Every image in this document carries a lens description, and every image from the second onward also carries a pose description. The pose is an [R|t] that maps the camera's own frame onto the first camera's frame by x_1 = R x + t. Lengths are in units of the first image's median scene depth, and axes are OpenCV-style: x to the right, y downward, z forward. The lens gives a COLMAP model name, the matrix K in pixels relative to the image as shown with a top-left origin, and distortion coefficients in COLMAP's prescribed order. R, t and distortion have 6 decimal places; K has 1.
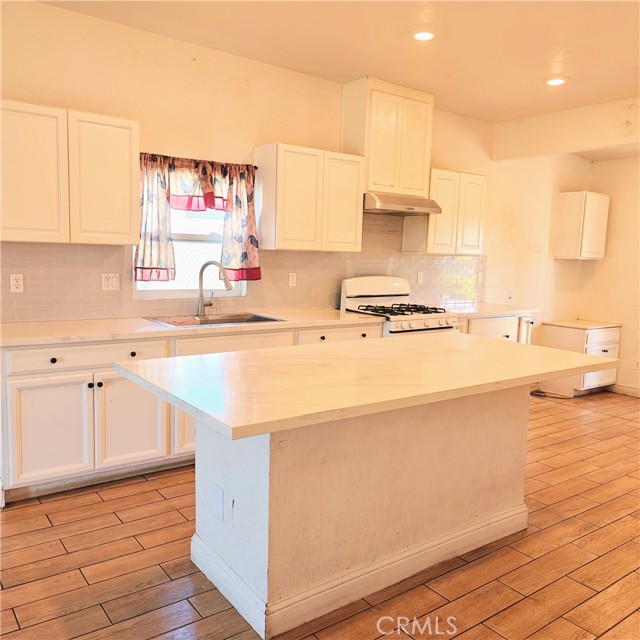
lens RADIAL K [[571.4, 0, 319.7], [0, 571.4, 319.4], [0, 0, 1]] dist [0.006778, -0.041980]
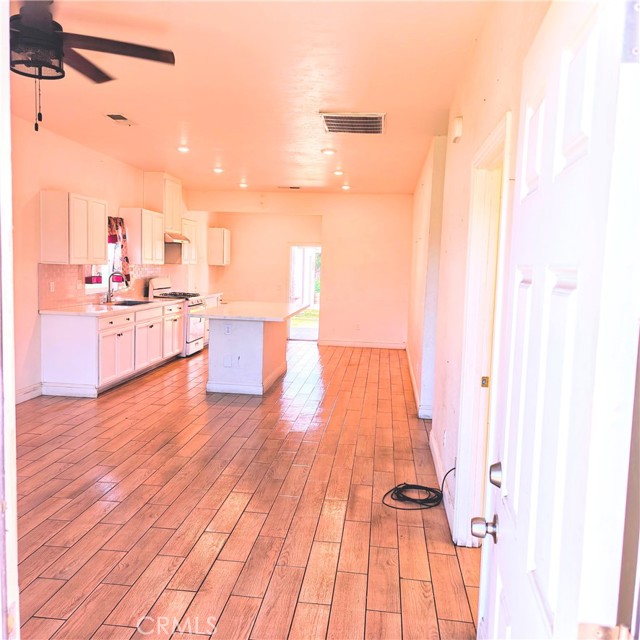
lens RADIAL K [[571.4, 0, 319.9], [0, 571.4, 319.8], [0, 0, 1]] dist [0.006778, -0.041980]
pose [[0.665697, -0.072344, 0.742707, -0.952222], [0.064893, 0.997131, 0.038962, 0.020056], [-0.743395, 0.022260, 0.668482, -0.593655]]
